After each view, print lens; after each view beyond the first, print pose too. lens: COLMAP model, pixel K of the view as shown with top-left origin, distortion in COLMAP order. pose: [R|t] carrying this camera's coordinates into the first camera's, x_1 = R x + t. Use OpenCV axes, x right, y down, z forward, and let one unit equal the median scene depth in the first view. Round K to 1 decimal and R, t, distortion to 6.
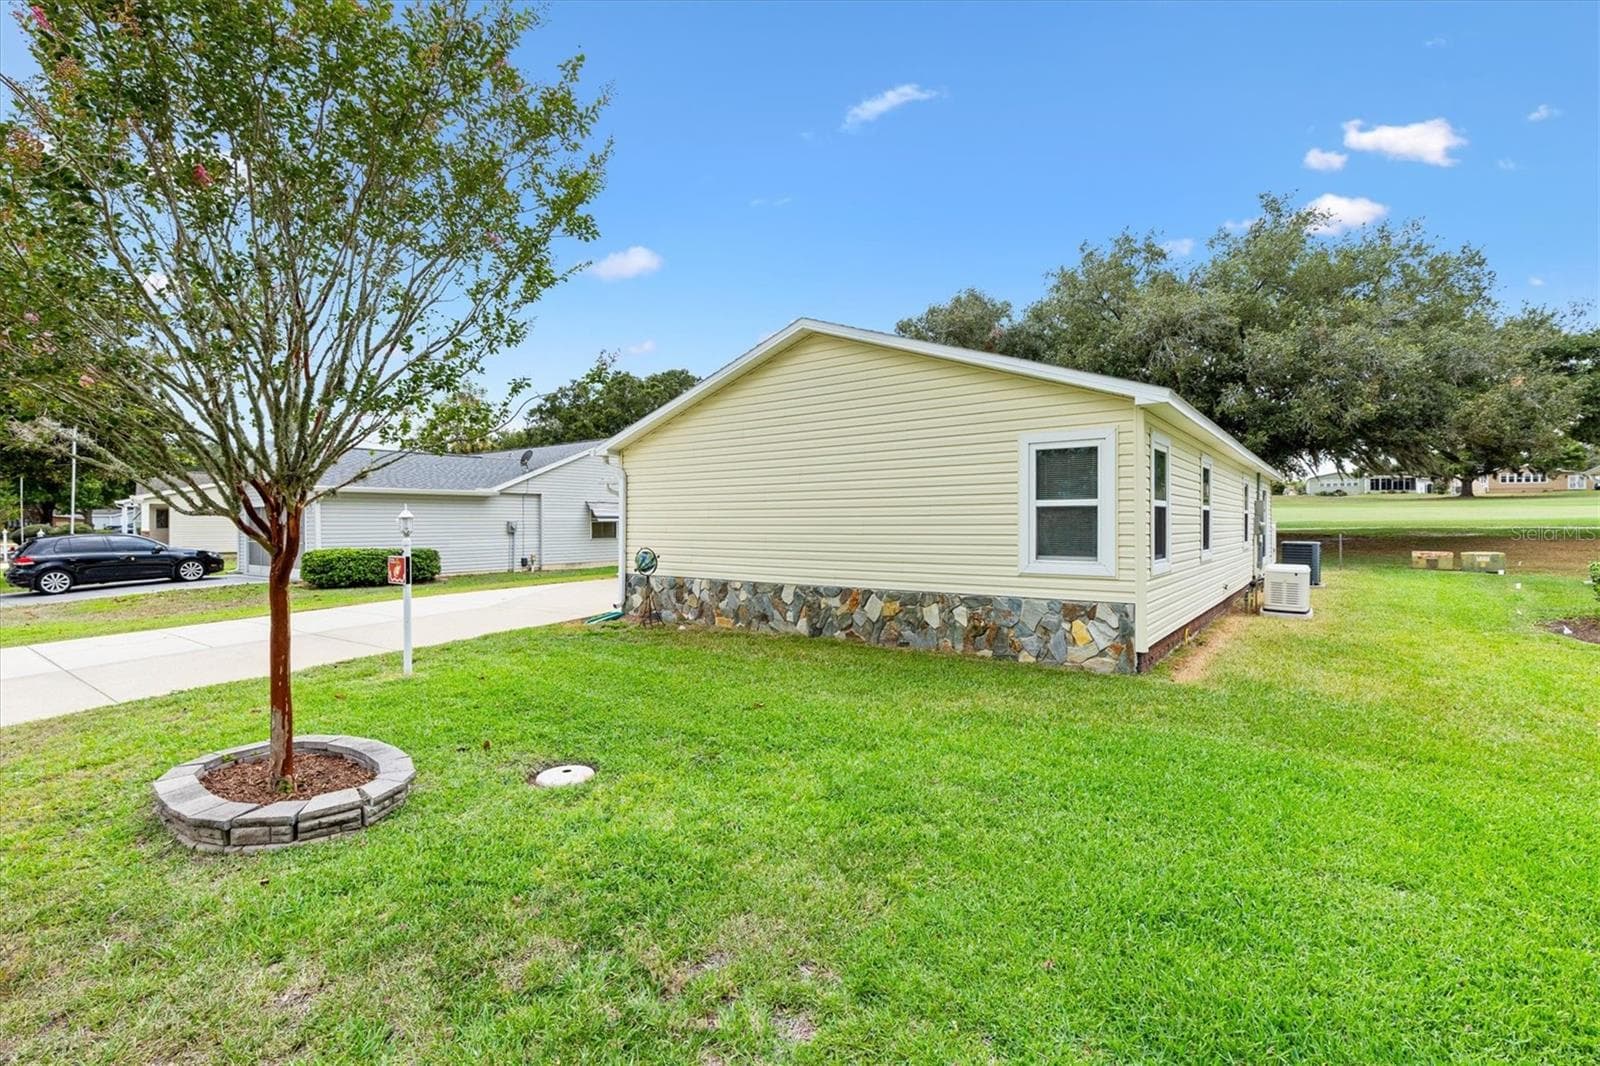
lens RADIAL K [[748.1, 0, 807.3], [0, 748.1, 513.1], [0, 0, 1]] dist [0.001687, 0.000007]
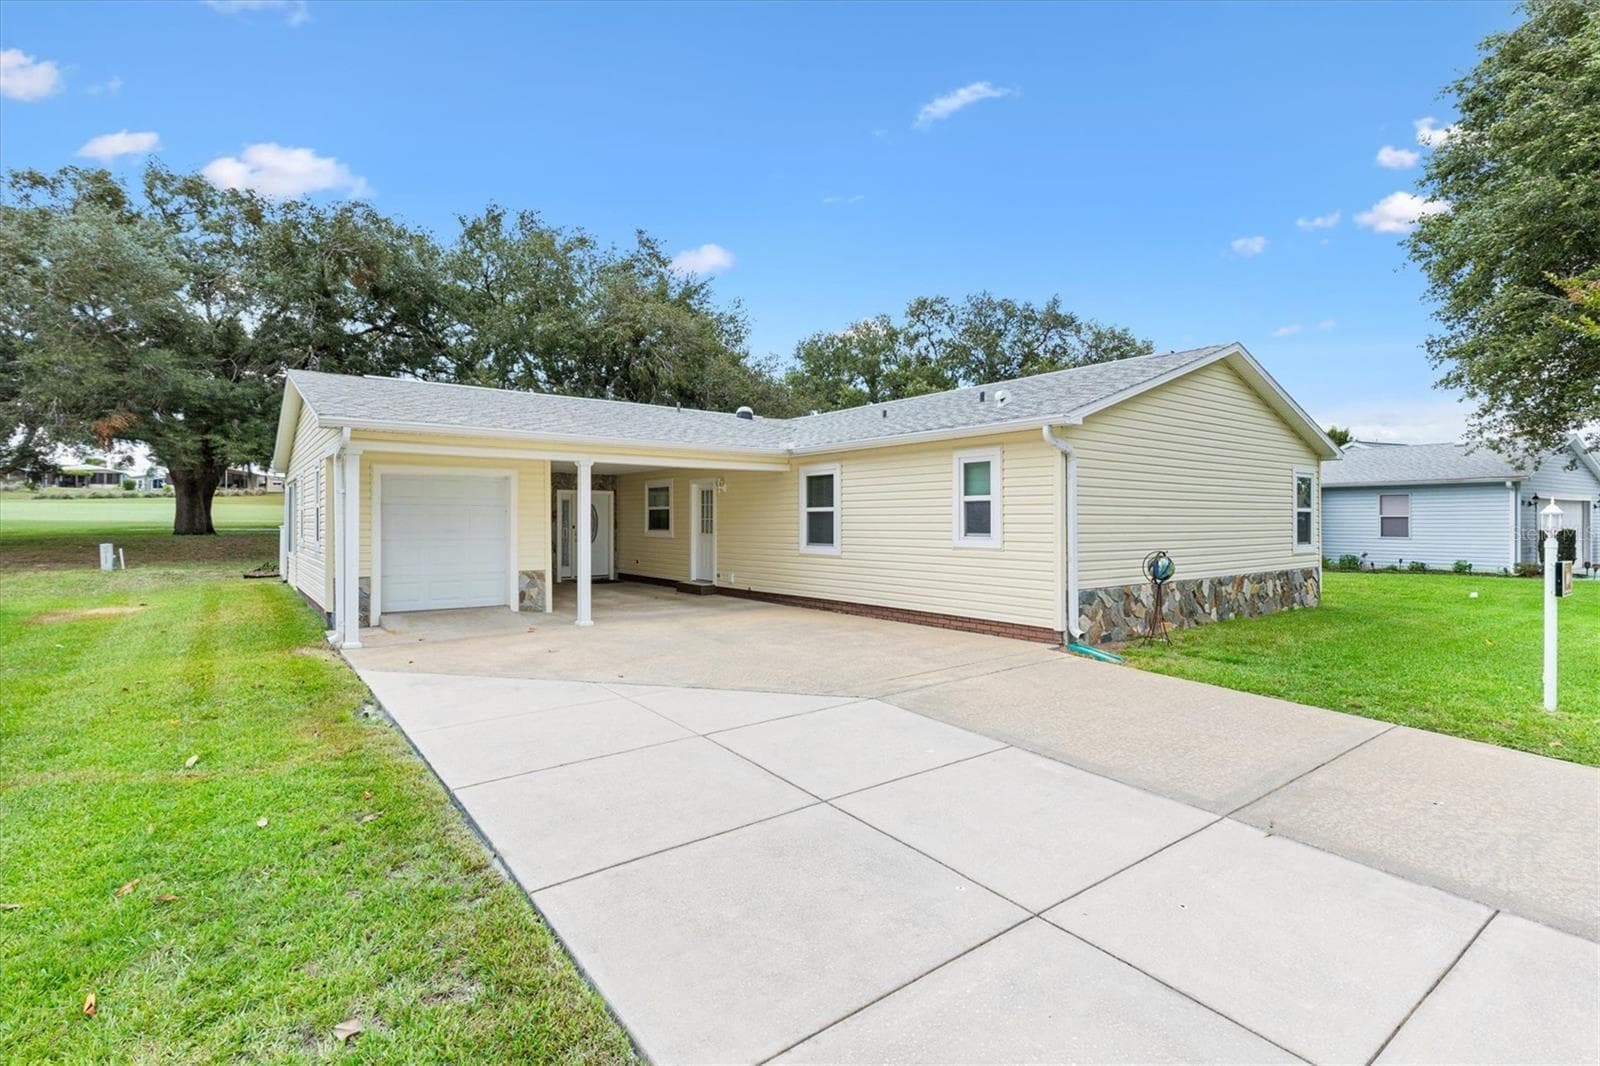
lens RADIAL K [[748.1, 0, 807.3], [0, 748.1, 513.1], [0, 0, 1]] dist [0.001687, 0.000007]
pose [[0.281406, 0.002458, 0.959586, -1.063078], [-0.022957, 0.999728, 0.004171, 0.012715], [-0.959314, -0.023203, 0.281385, 1.122788]]
